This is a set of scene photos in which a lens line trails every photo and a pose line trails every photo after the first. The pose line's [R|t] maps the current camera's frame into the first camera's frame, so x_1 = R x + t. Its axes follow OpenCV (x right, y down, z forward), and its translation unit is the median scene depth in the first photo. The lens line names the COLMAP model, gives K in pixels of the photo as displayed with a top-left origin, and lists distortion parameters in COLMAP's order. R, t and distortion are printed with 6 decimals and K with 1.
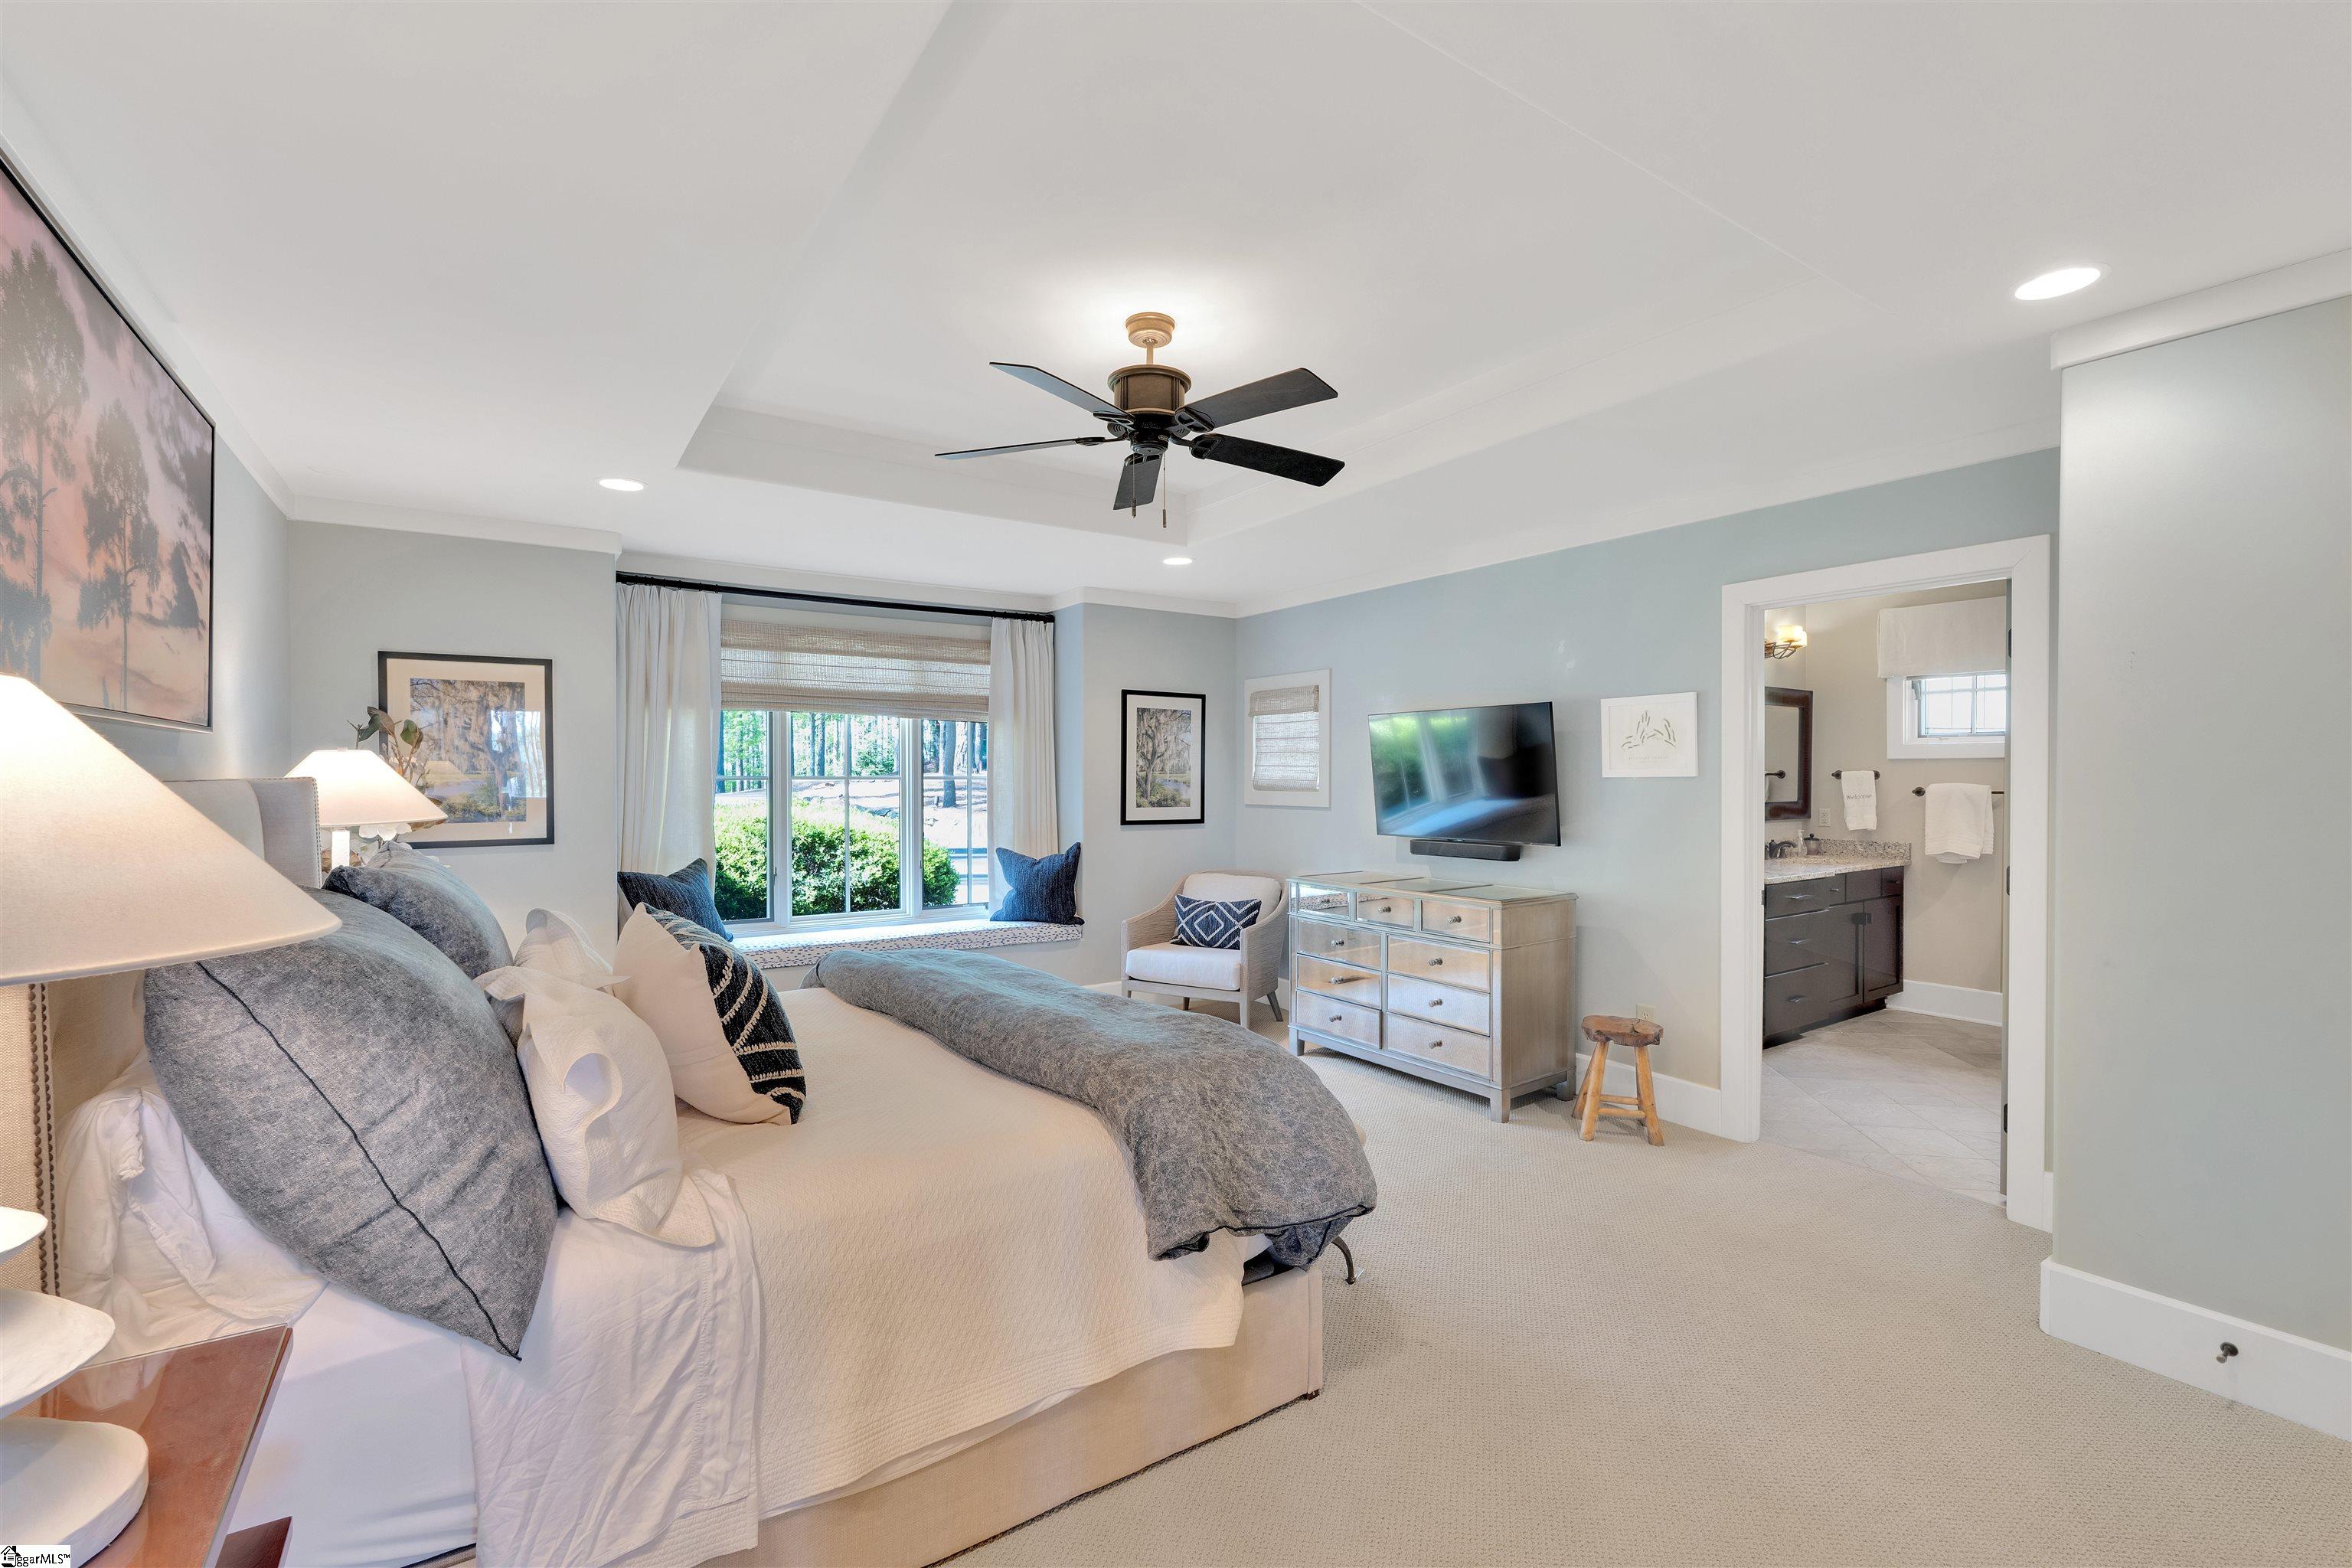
lens RADIAL K [[1064.1, 0, 1166.4], [0, 1064.1, 774.4], [0, 0, 1]] dist [-0.013428, 0.001438]
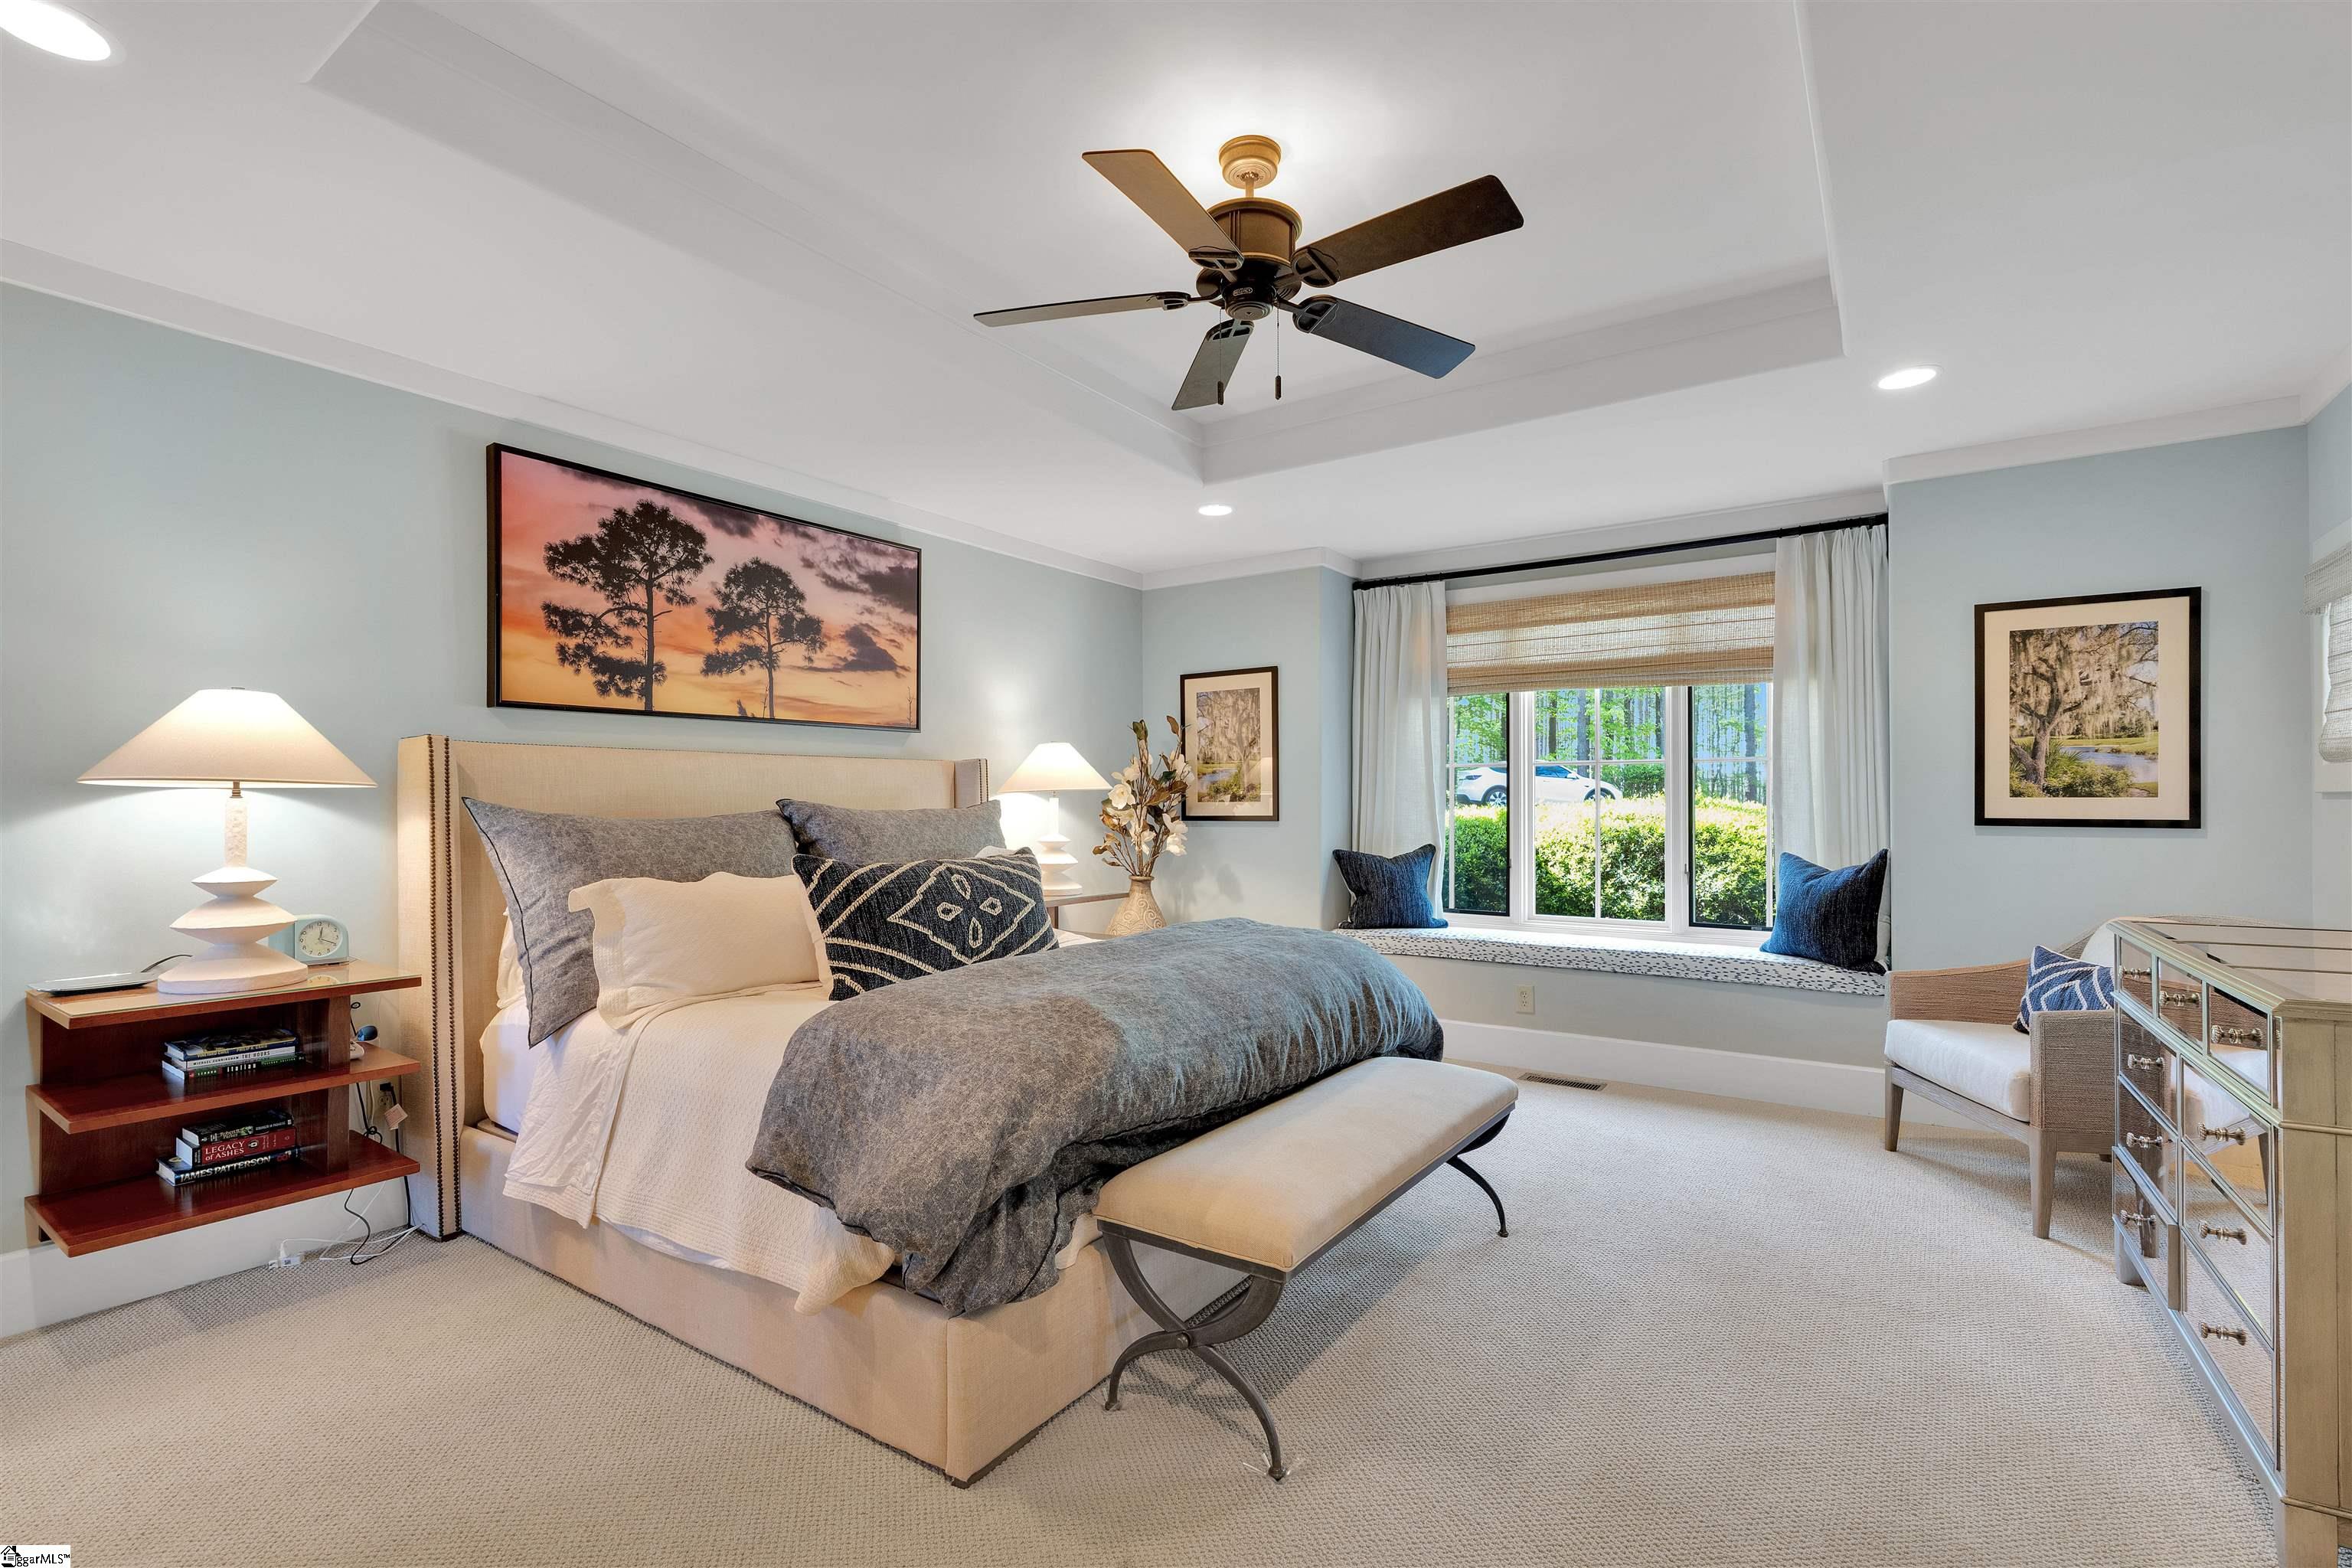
lens RADIAL K [[1064.1, 0, 1160.4], [0, 1064.1, 791.6], [0, 0, 1]] dist [-0.013428, 0.001438]
pose [[0.344068, -0.011525, -0.938874, 0.373655], [0.002715, 0.999933, -0.011280, 0.034171], [0.938941, 0.001332, 0.344076, 0.350496]]
